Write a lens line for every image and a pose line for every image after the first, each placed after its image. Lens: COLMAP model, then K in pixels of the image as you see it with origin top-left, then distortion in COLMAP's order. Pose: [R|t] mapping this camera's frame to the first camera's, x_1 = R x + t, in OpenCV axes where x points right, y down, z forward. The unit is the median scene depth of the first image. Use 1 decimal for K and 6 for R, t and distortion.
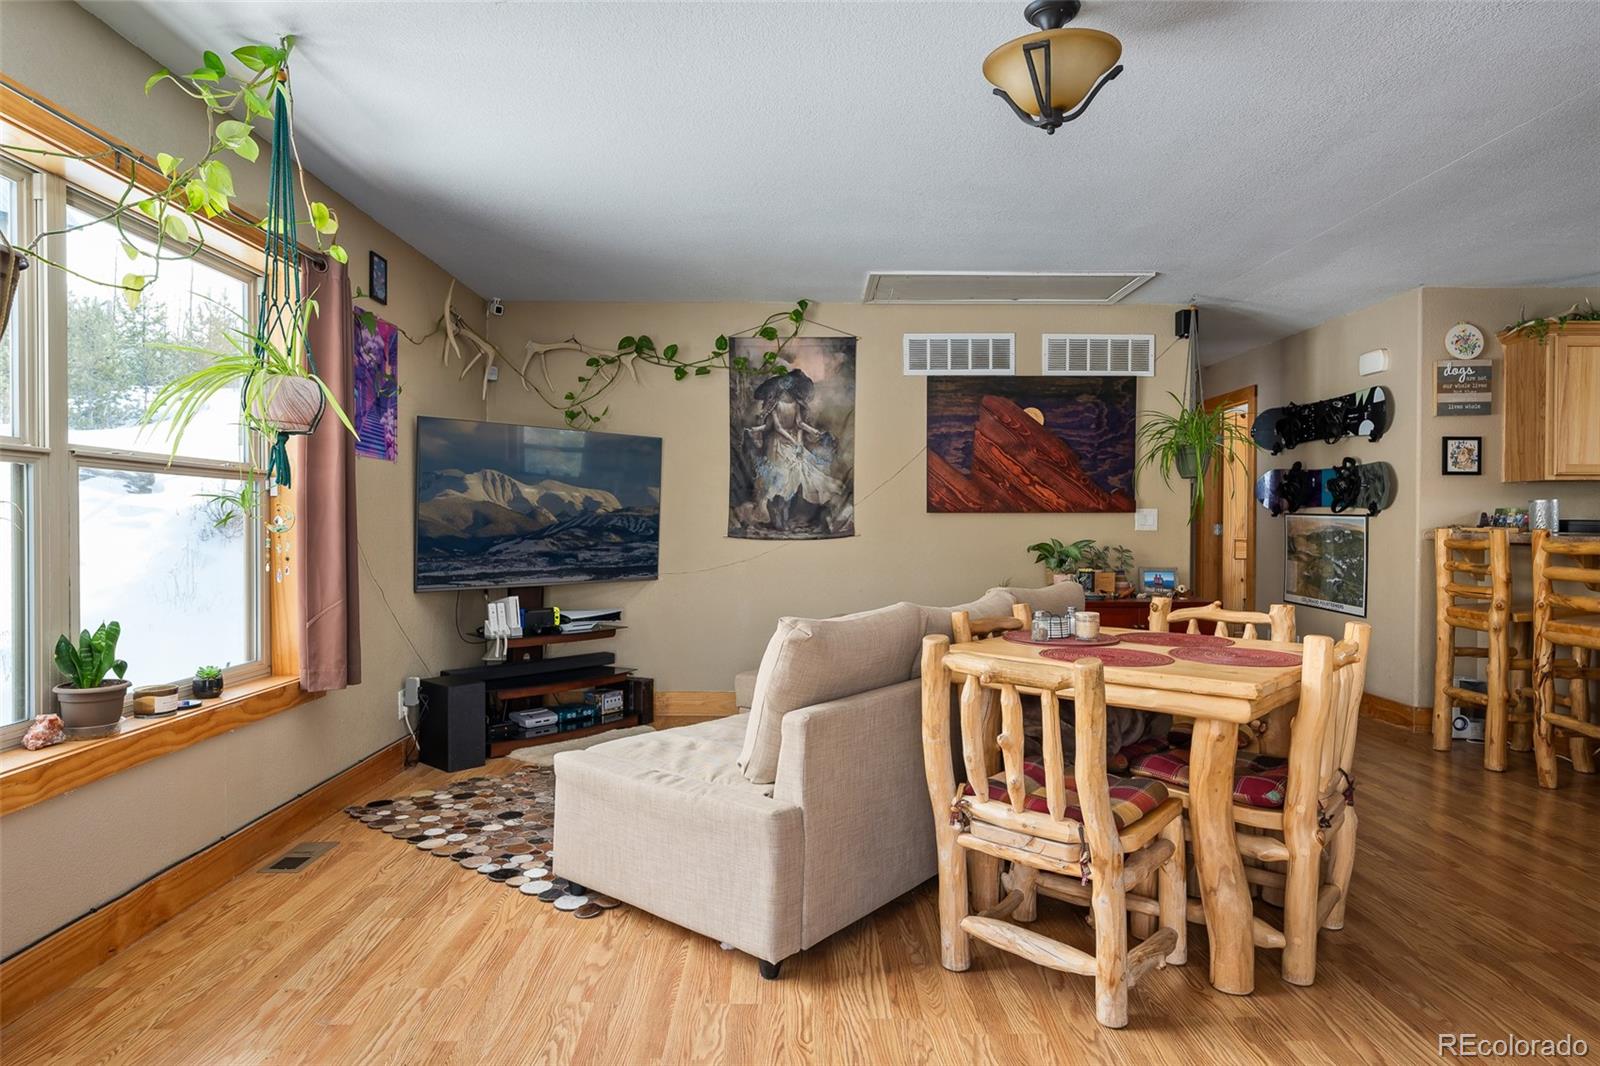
lens RADIAL K [[930.9, 0, 801.2], [0, 930.9, 533.4], [0, 0, 1]] dist [-0.003569, 0.002685]
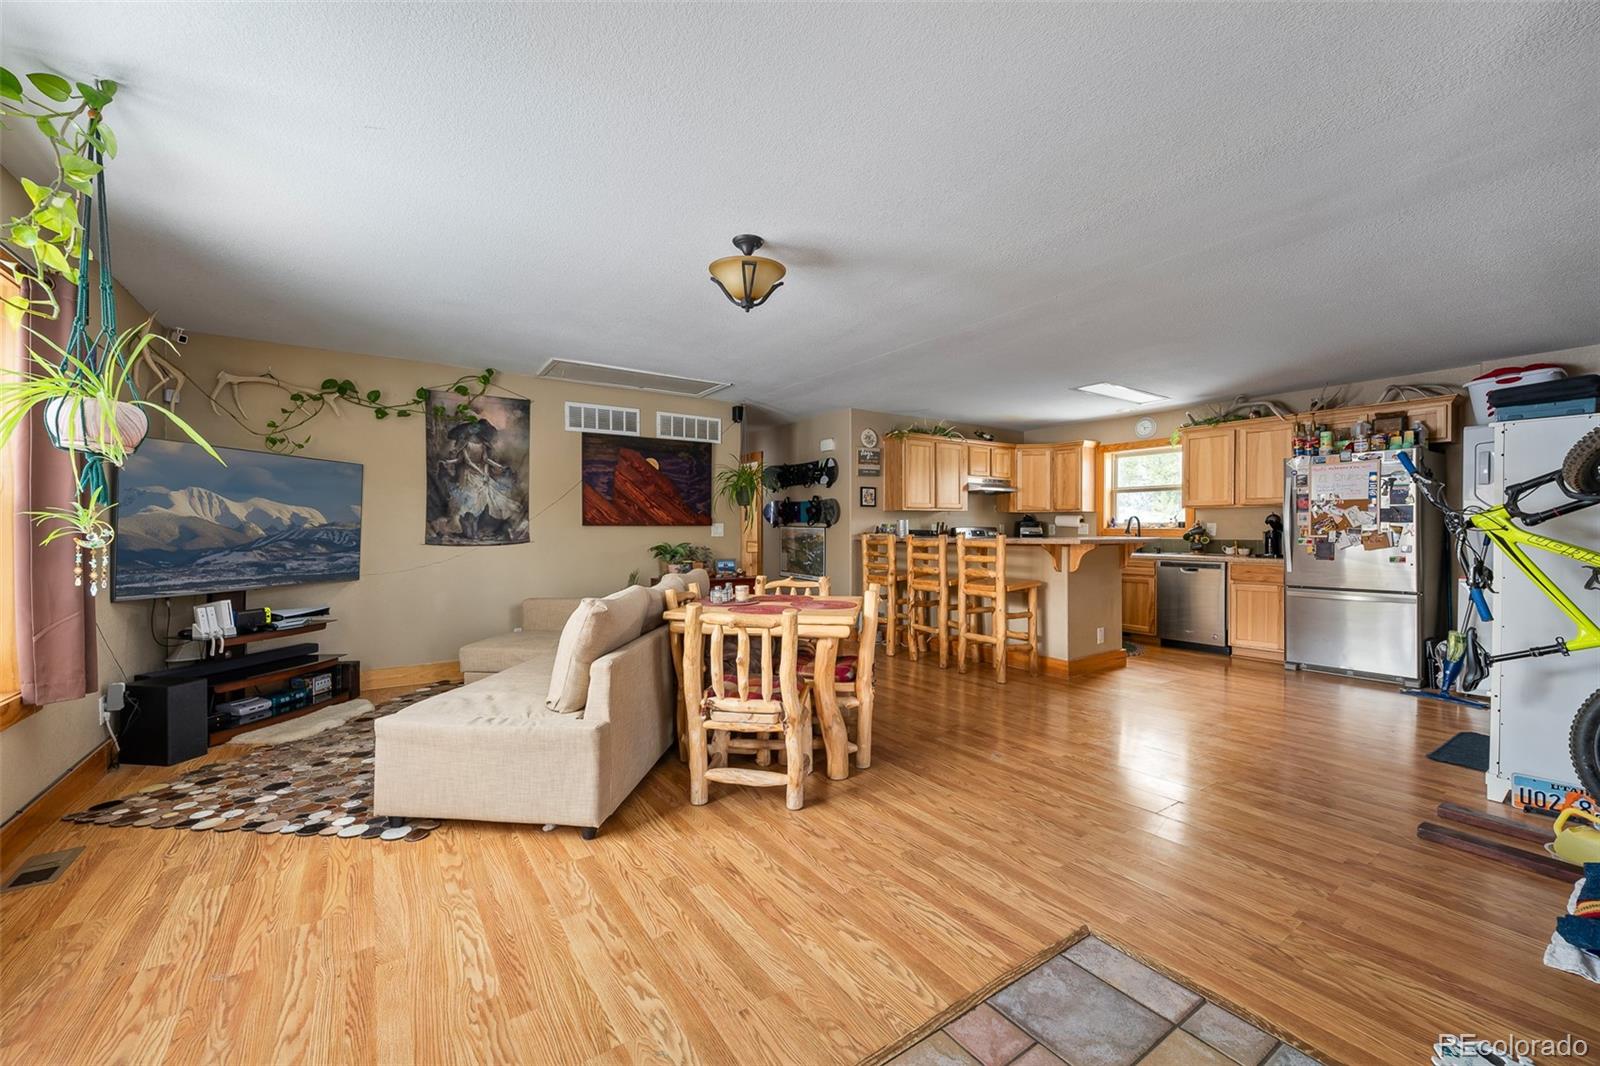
lens RADIAL K [[632.1, 0, 800.2], [0, 632.1, 535.8], [0, 0, 1]] dist [-0.000687, 0.000420]
pose [[0.829917, -0.007947, 0.557830, -0.146530], [0.008951, 0.999960, 0.000929, -0.004370], [-0.557815, 0.004222, 0.829955, -0.018179]]
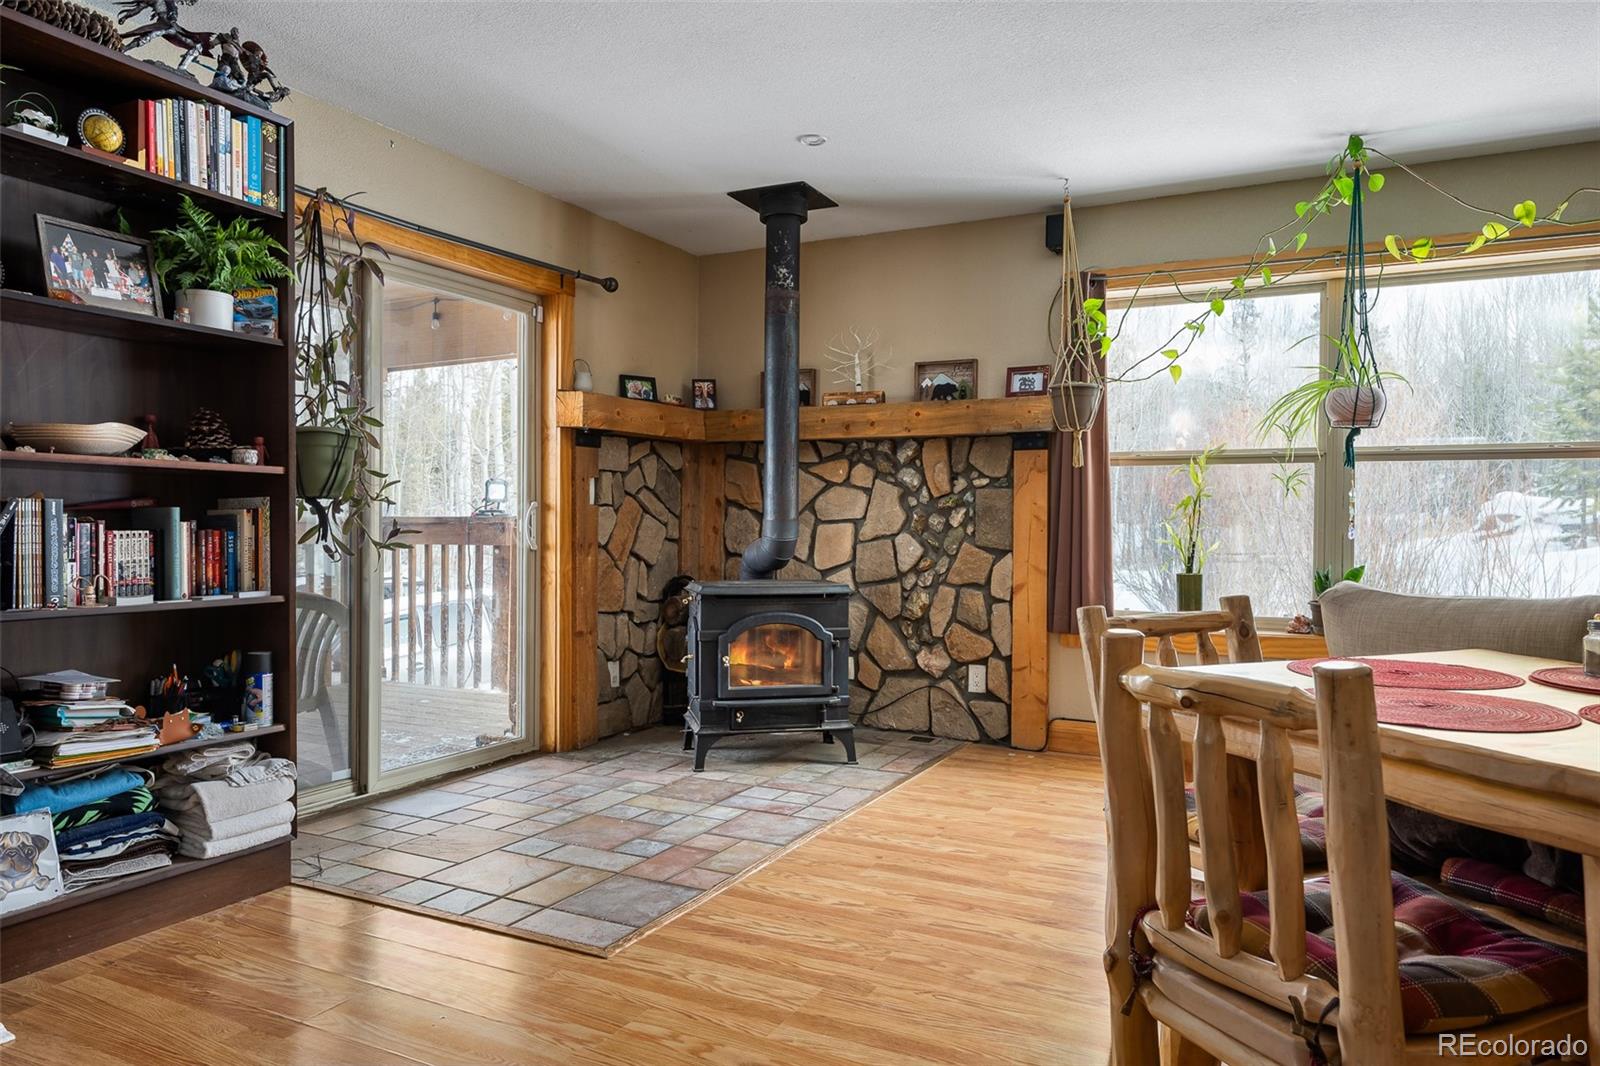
lens RADIAL K [[1060.8, 0, 793.6], [0, 1060.8, 534.5], [0, 0, 1]] dist [-0.002577, -0.000188]
pose [[-0.469327, 0.005590, -0.883007, 0.586191], [-0.017720, 0.999719, 0.015747, 0.017721], [0.882847, 0.023038, -0.469096, 0.497104]]
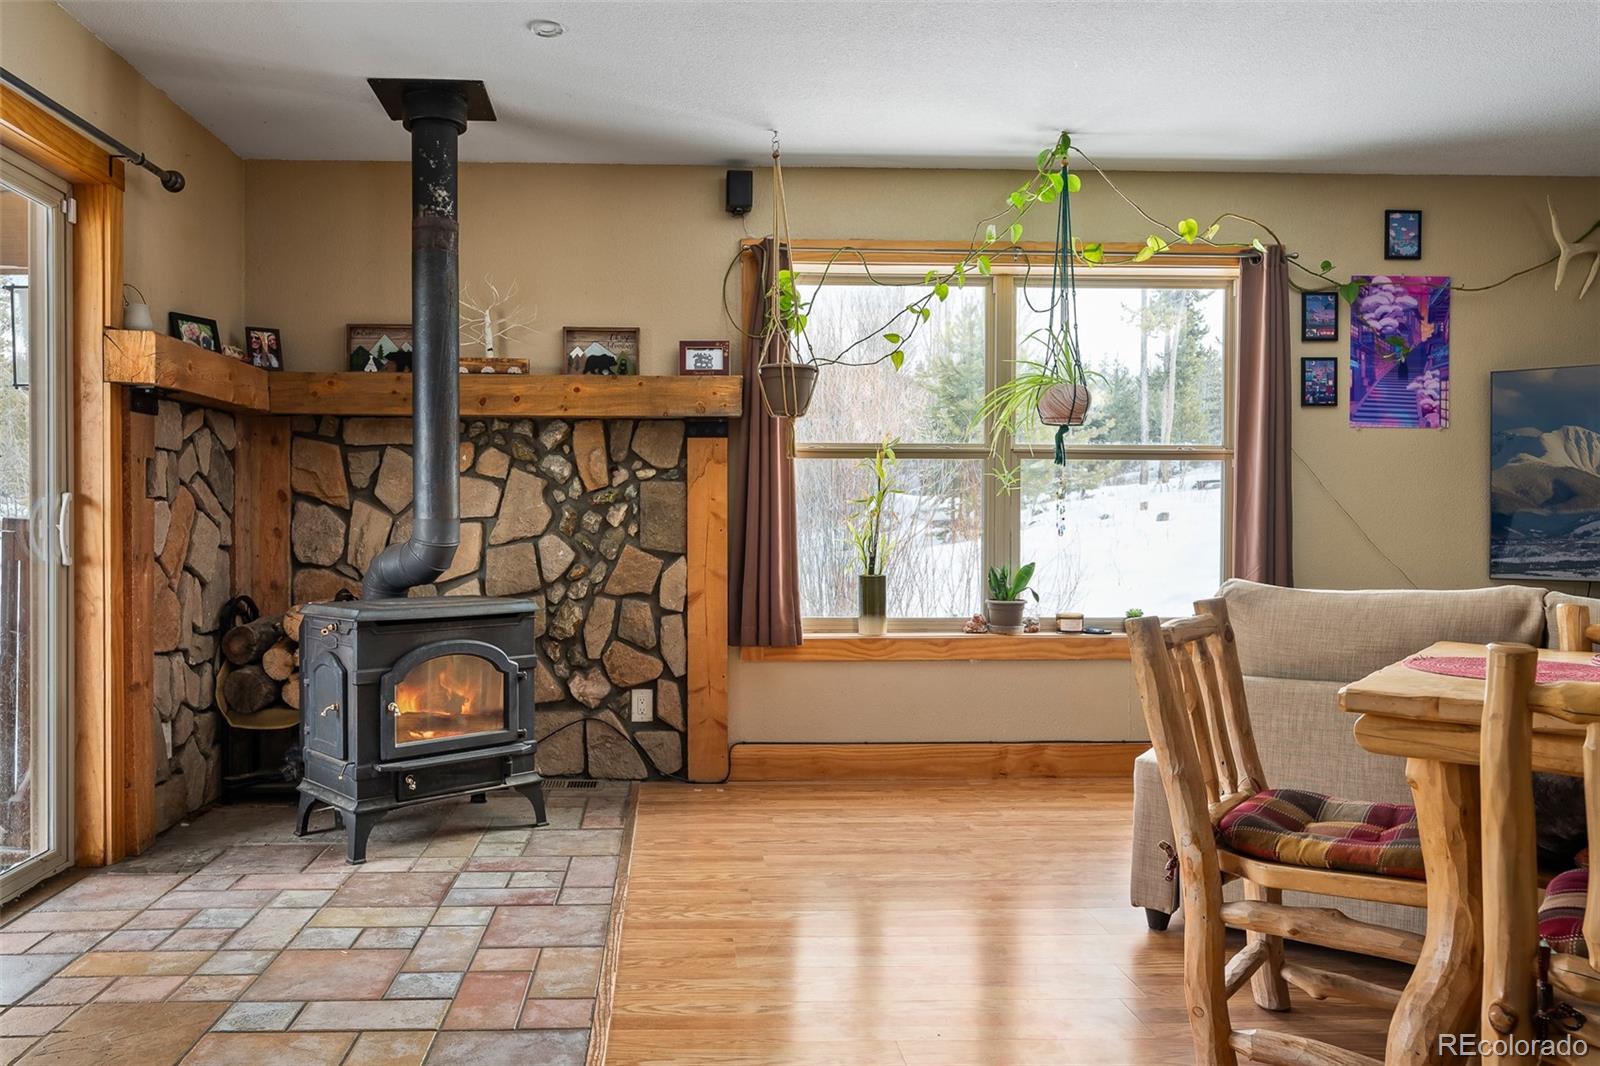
lens RADIAL K [[1180.1, 0, 707.8], [0, 1180.1, 534.2], [0, 0, 1]] dist [-0.003625, 0.003113]
pose [[0.023398, 0.008299, -0.999692, 0.566548], [-0.013868, 0.999872, 0.007976, 0.021078], [0.999630, 0.013677, 0.023510, 0.220143]]
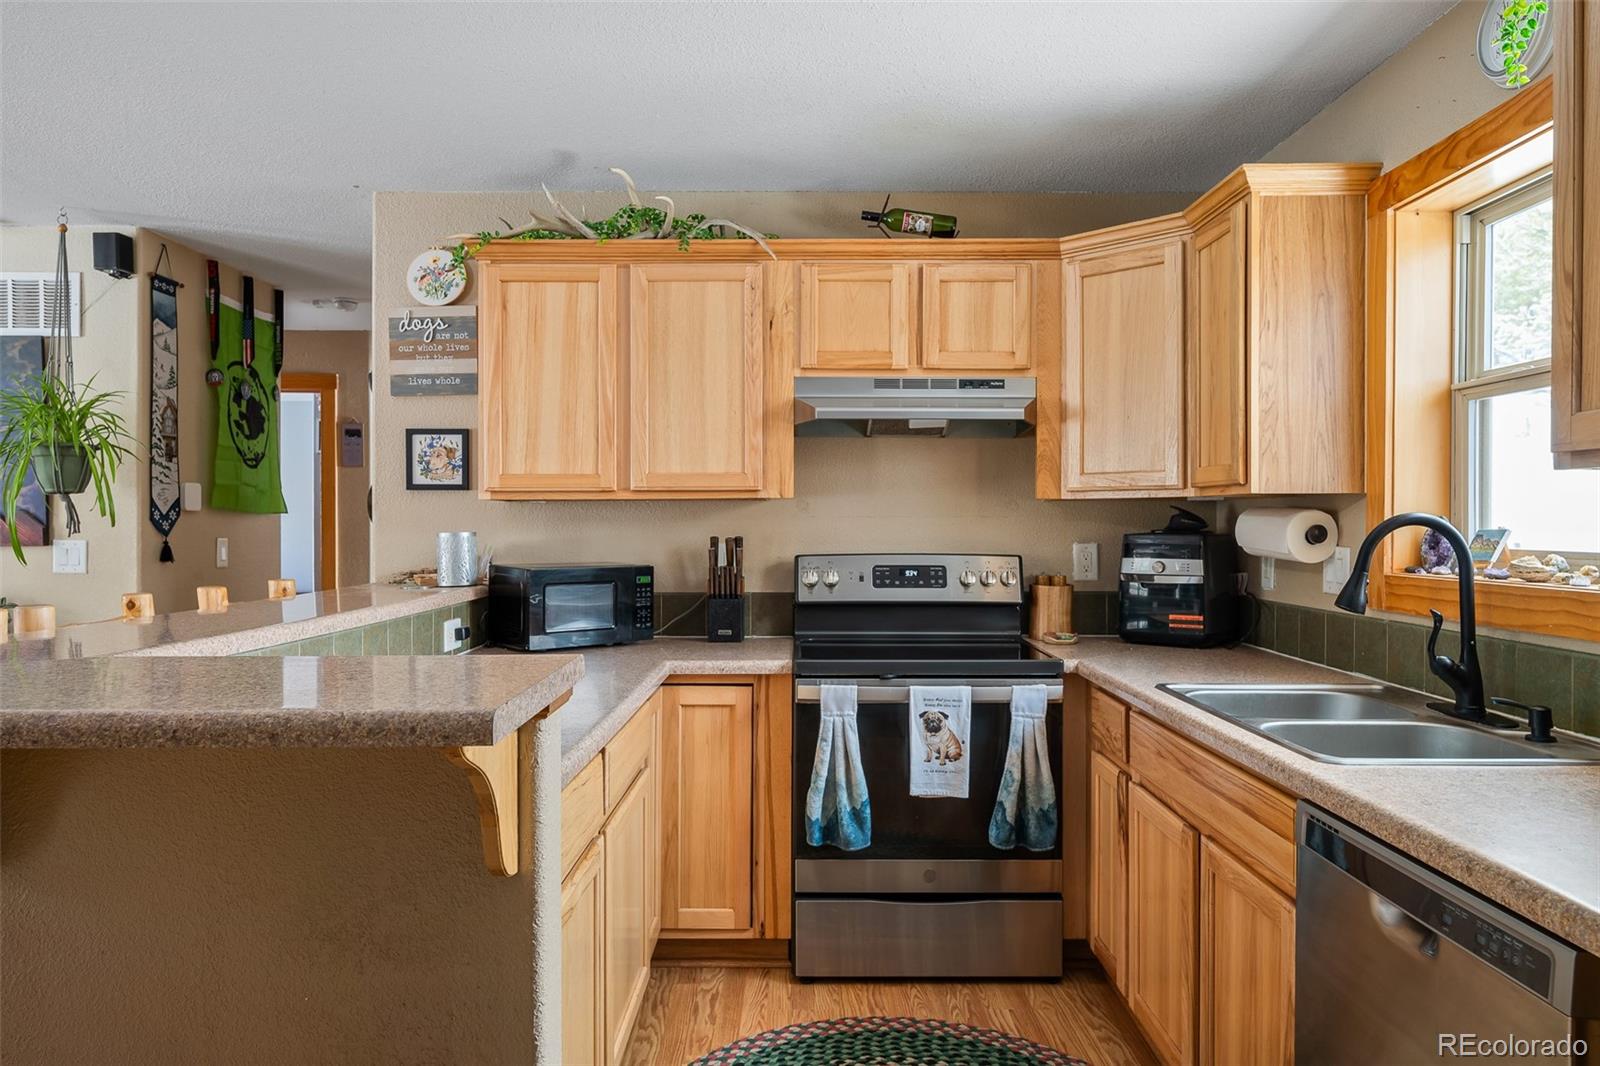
lens RADIAL K [[1060.8, 0, 801.3], [0, 1060.8, 528.4], [0, 0, 1]] dist [-0.002577, -0.000188]
pose [[0.999941, 0.000410, -0.010824, 0.965810], [-0.000499, 0.999966, -0.008264, -0.030897], [0.010820, 0.008269, 0.999907, 0.286553]]
